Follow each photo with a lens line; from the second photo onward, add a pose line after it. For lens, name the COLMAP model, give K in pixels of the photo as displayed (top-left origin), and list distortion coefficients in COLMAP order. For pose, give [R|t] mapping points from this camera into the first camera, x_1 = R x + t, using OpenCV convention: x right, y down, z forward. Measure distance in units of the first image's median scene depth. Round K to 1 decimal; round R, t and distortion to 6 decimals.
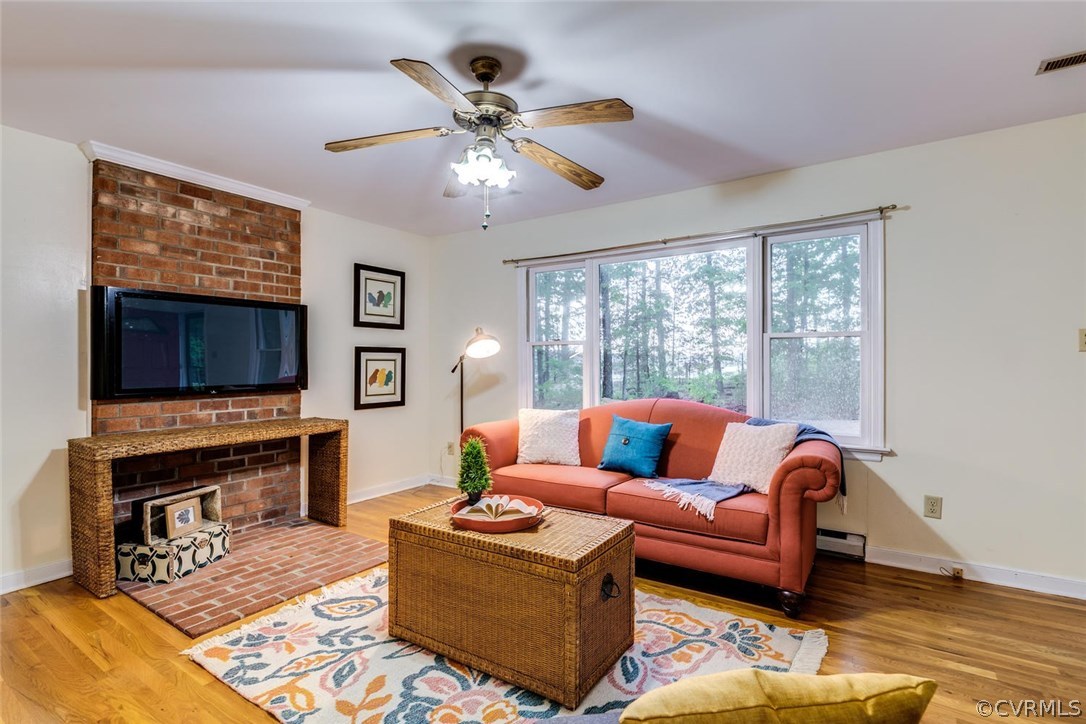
lens RADIAL K [[527.7, 0, 538.7], [0, 527.7, 358.7], [0, 0, 1]] dist [-0.002214, -0.000522]
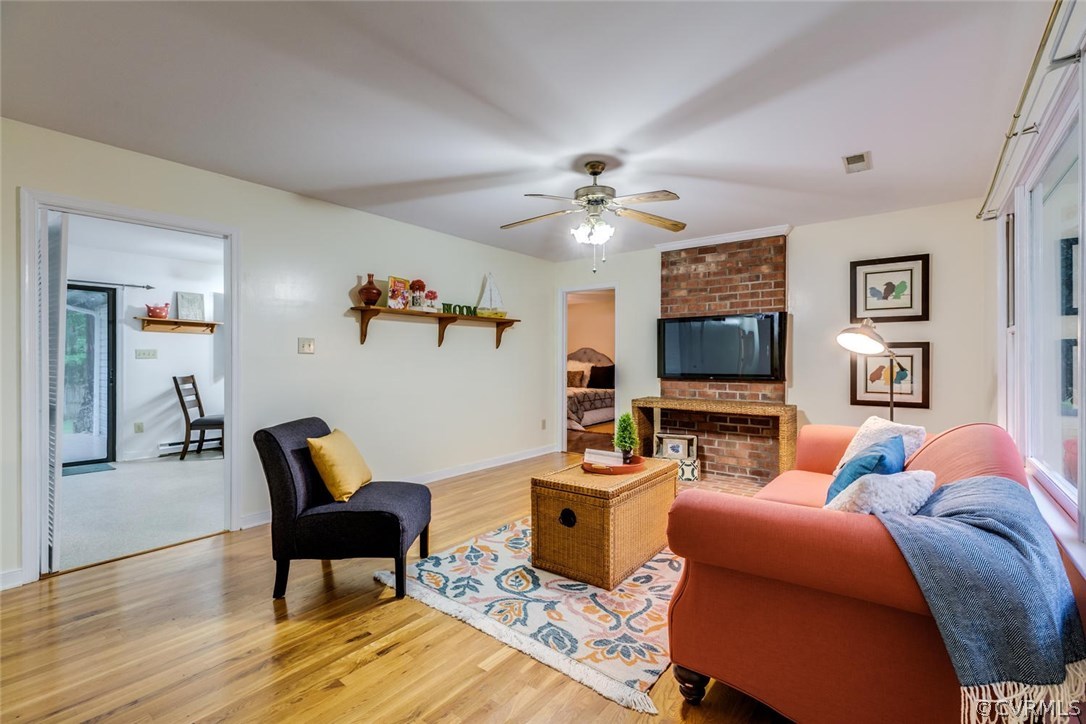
lens RADIAL K [[497.6, 0, 537.6], [0, 497.6, 359.6], [0, 0, 1]] dist [0.011431, 0.000617]
pose [[-0.085681, 0.004177, -0.996314, 0.886436], [0.008254, 0.999960, 0.003482, 0.000735], [0.996288, -0.007925, -0.085712, 0.624509]]
